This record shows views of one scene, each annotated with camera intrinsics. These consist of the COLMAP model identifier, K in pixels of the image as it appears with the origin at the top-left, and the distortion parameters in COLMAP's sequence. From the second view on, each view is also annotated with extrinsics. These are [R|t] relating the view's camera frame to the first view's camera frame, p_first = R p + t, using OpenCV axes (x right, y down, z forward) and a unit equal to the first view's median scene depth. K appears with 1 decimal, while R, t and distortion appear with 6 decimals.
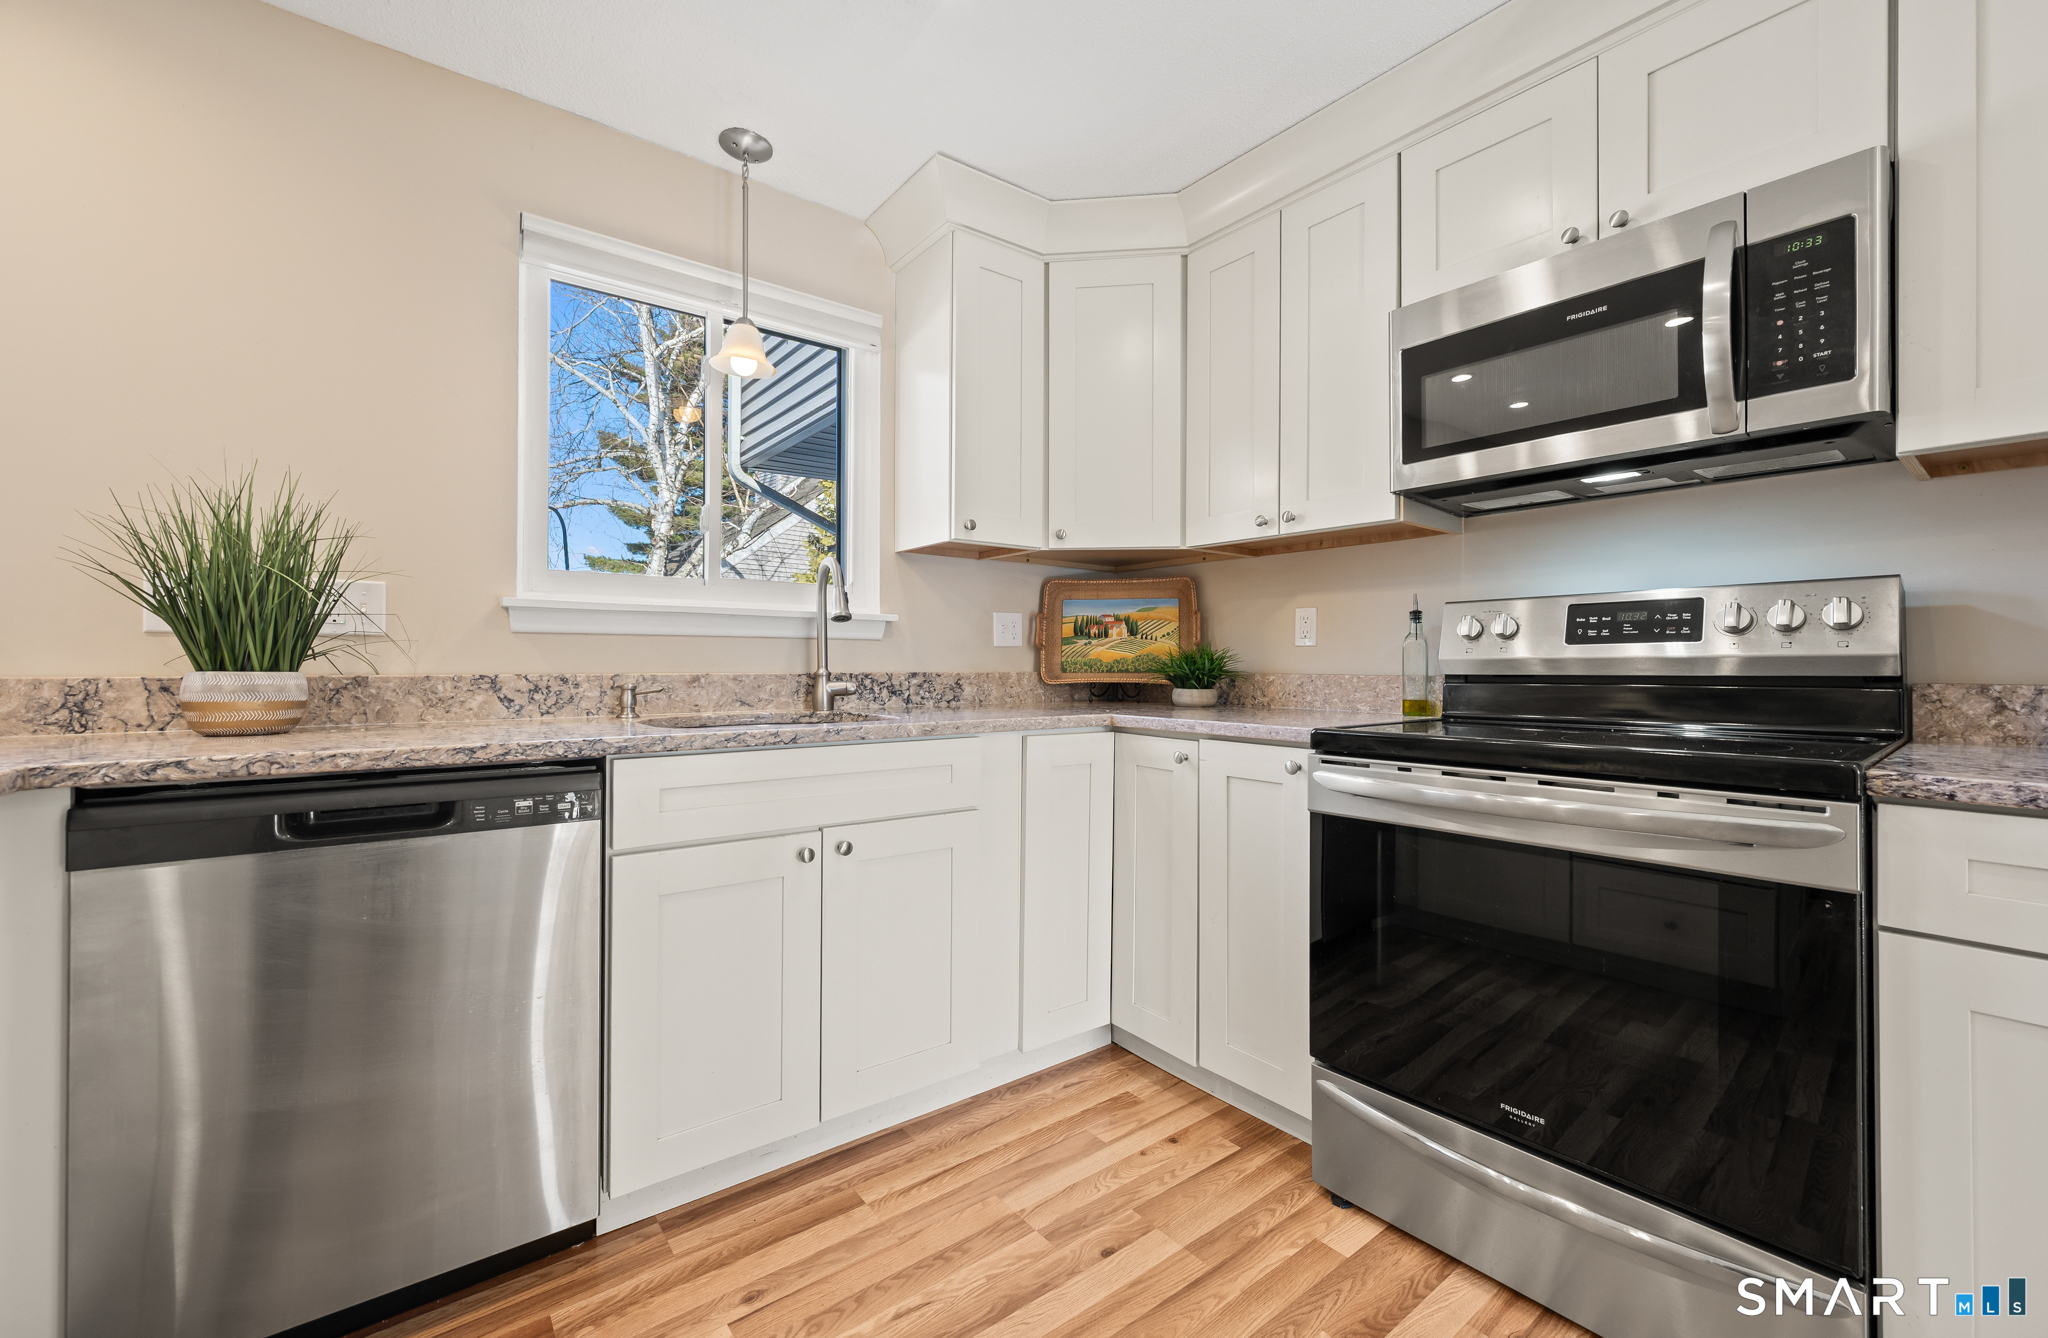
lens RADIAL K [[846.1, 0, 1014.2], [0, 846.1, 665.8], [0, 0, 1]] dist [0.000599, 0.000027]
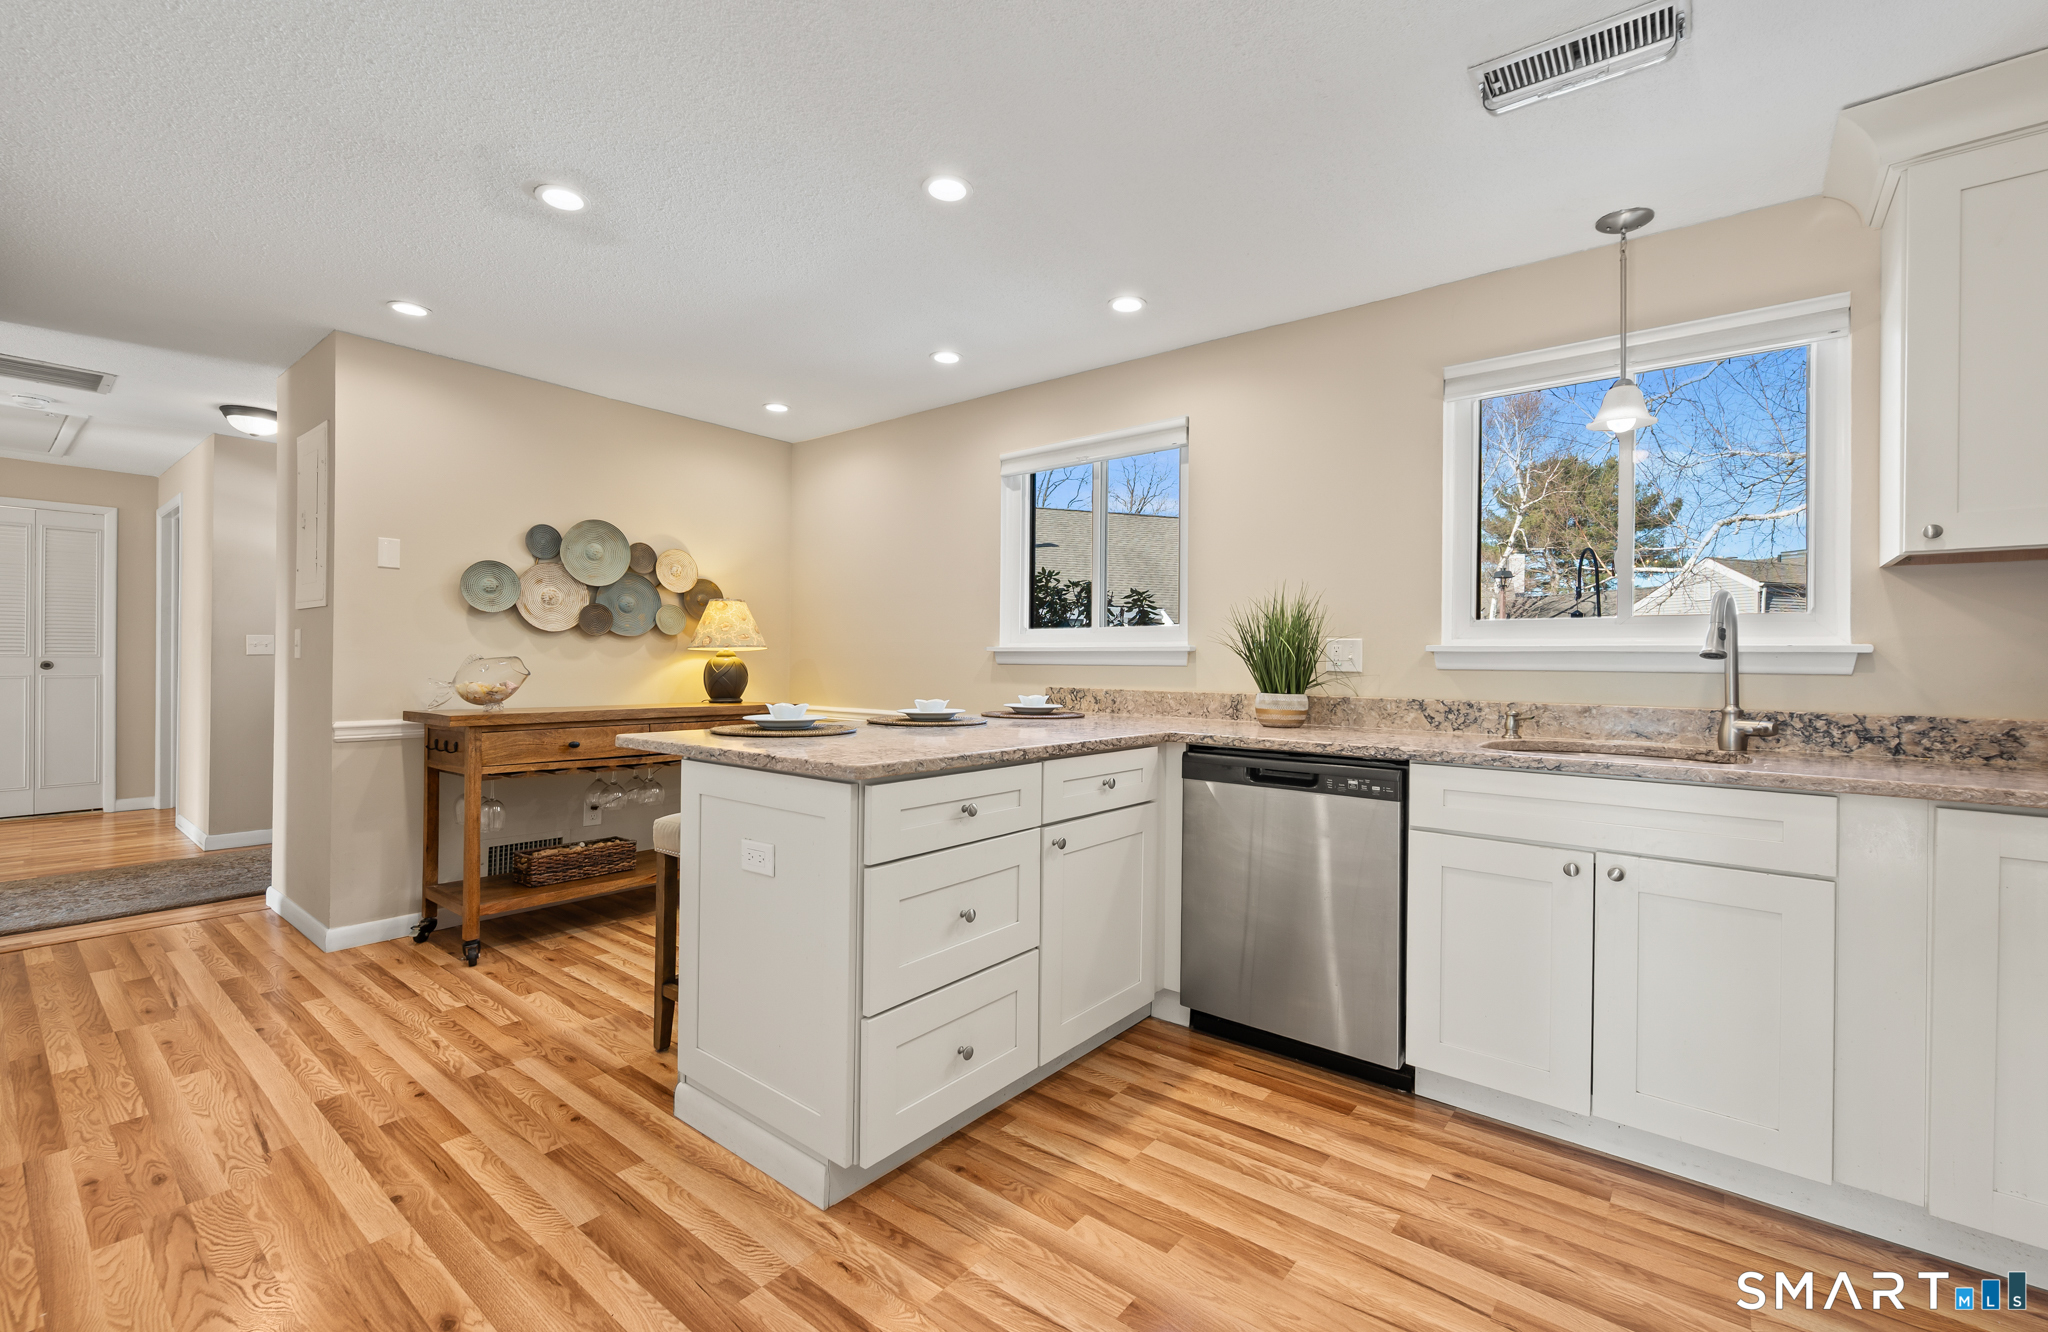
lens RADIAL K [[831.5, 0, 1024.0], [0, 831.5, 666.0], [0, 0, 1]] dist [-0.000333, -0.000086]
pose [[0.241993, 0.005588, -0.970262, 0.589301], [-0.013579, 0.999905, 0.002371, -0.040067], [0.970183, 0.012602, 0.242046, 0.001701]]
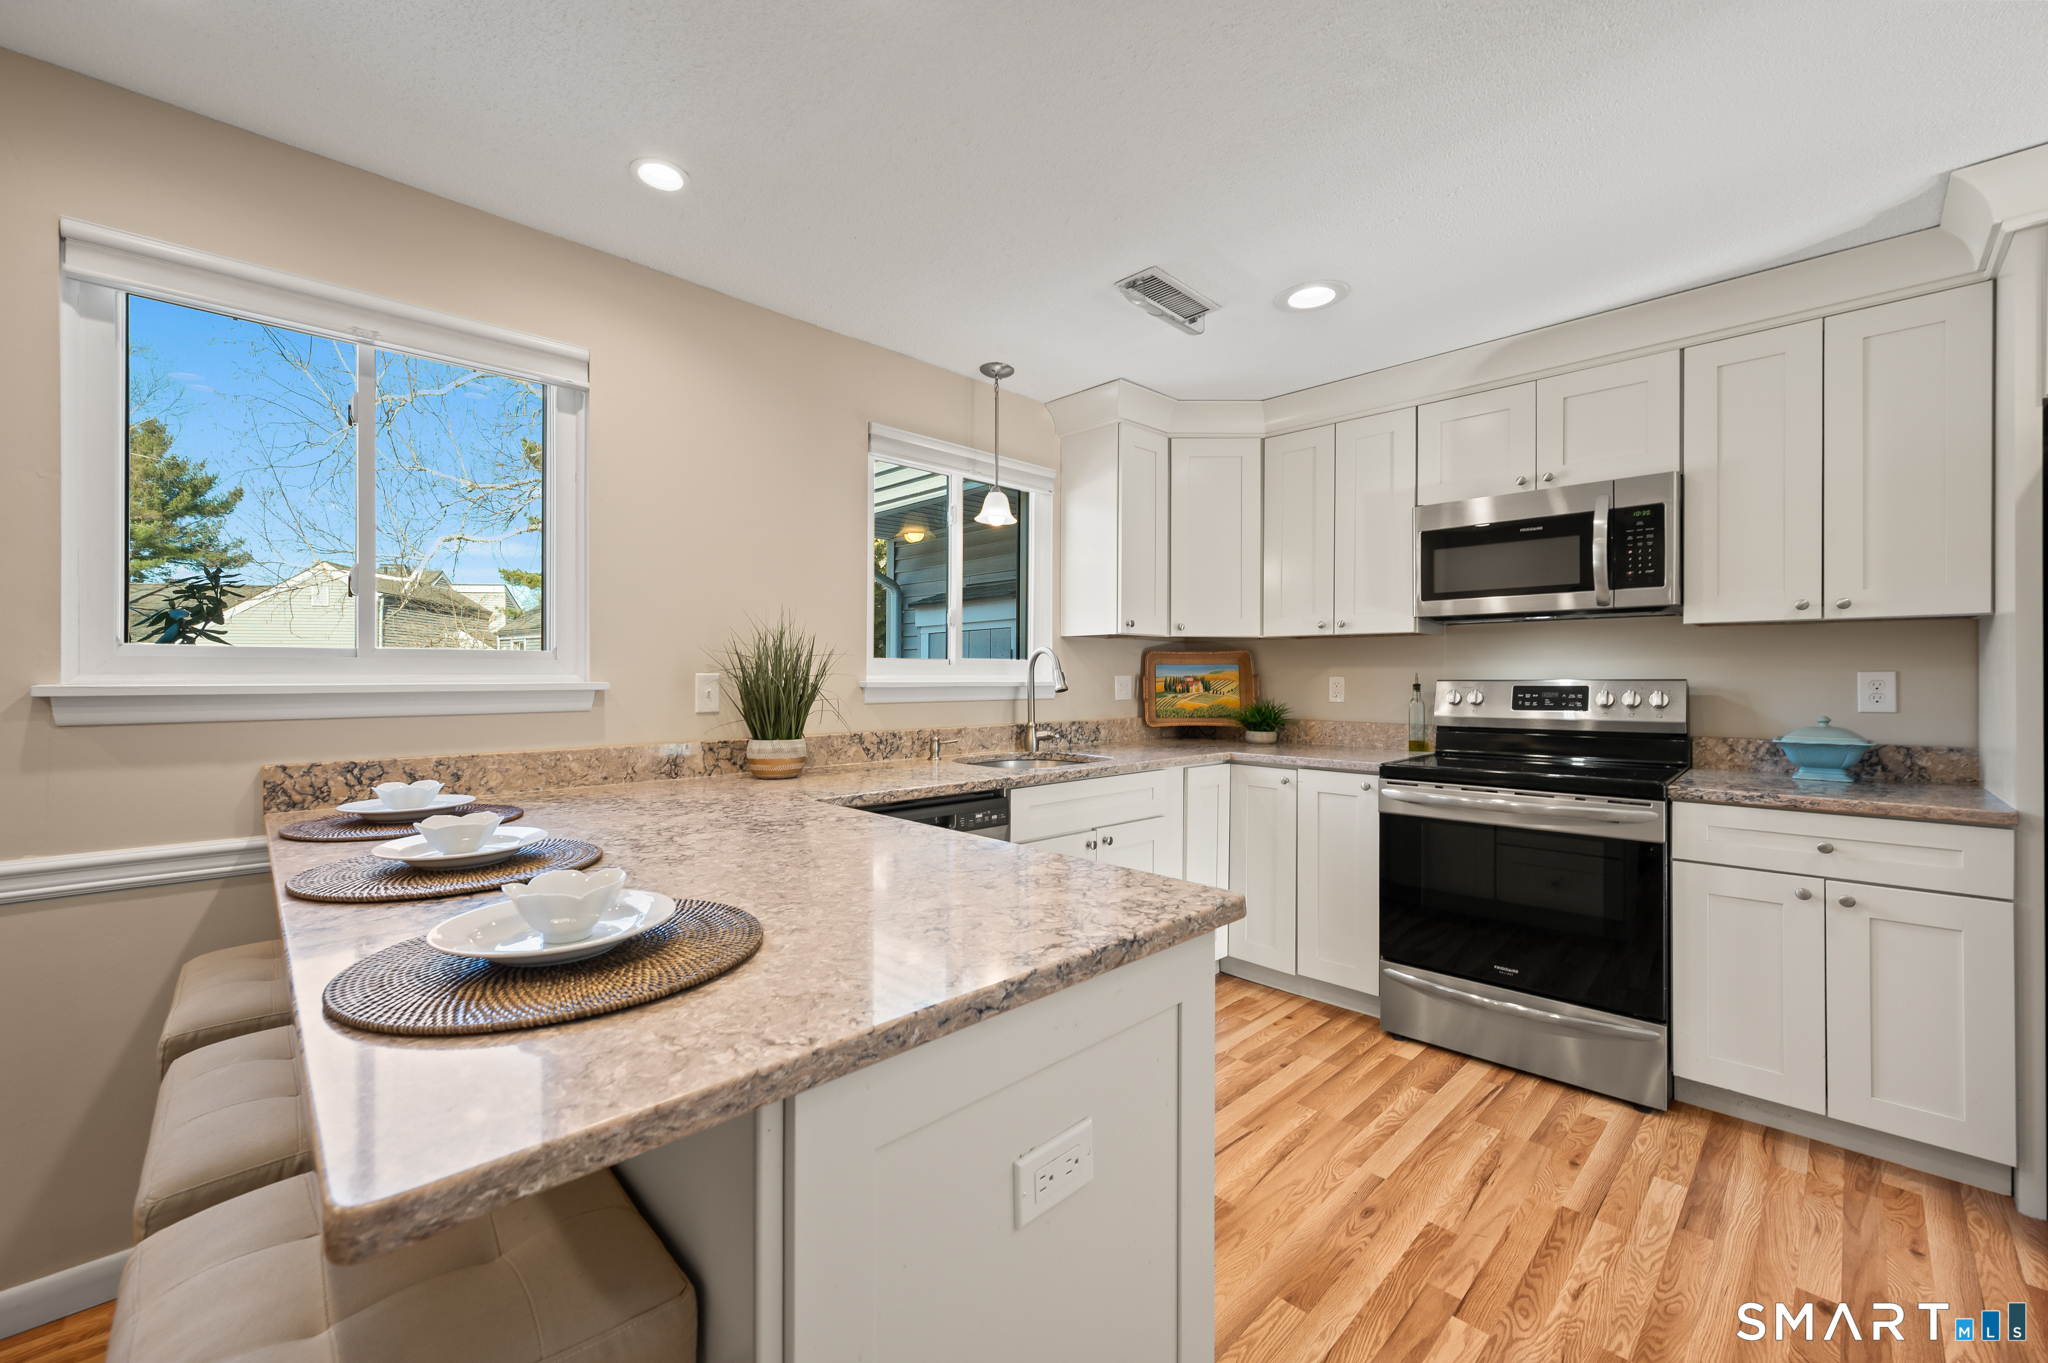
lens RADIAL K [[854.5, 0, 1024.0], [0, 854.5, 681.5], [0, 0, 1]] dist [0.000193, 0.000600]
pose [[0.991256, -0.000244, 0.131950, -0.523583], [-0.000301, 0.999991, 0.004112, -0.087269], [-0.131949, -0.004116, 0.991248, -0.543468]]
